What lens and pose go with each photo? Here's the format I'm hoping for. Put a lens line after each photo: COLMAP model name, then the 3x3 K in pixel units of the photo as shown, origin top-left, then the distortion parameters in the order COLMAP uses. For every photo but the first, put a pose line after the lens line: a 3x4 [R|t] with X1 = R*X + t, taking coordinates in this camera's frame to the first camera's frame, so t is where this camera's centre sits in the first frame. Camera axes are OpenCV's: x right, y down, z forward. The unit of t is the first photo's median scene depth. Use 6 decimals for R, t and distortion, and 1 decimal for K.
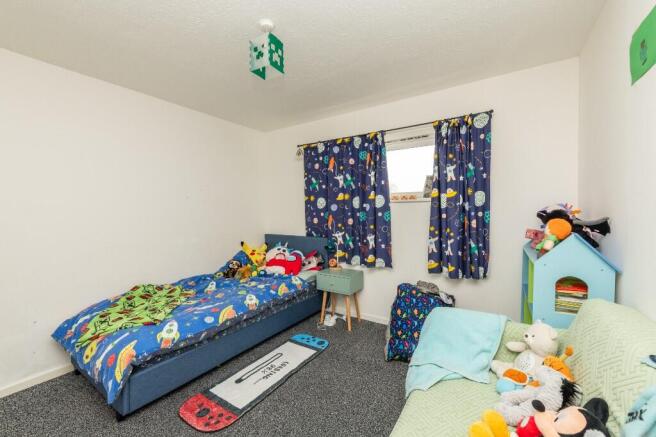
lens RADIAL K [[255.6, 0, 331.8], [0, 255.6, 215.6], [0, 0, 1]] dist [0.005761, -0.001928]
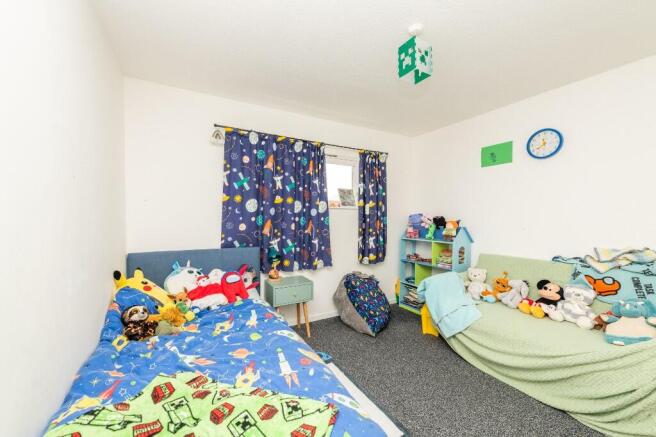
lens RADIAL K [[255.6, 0, 329.0], [0, 255.6, 218.8], [0, 0, 1]] dist [0.005761, -0.001928]
pose [[0.480569, 0.000542, 0.876957, -0.681289], [0.005869, 0.999975, -0.003834, -0.001262], [-0.876937, 0.006989, 0.480554, 0.407684]]
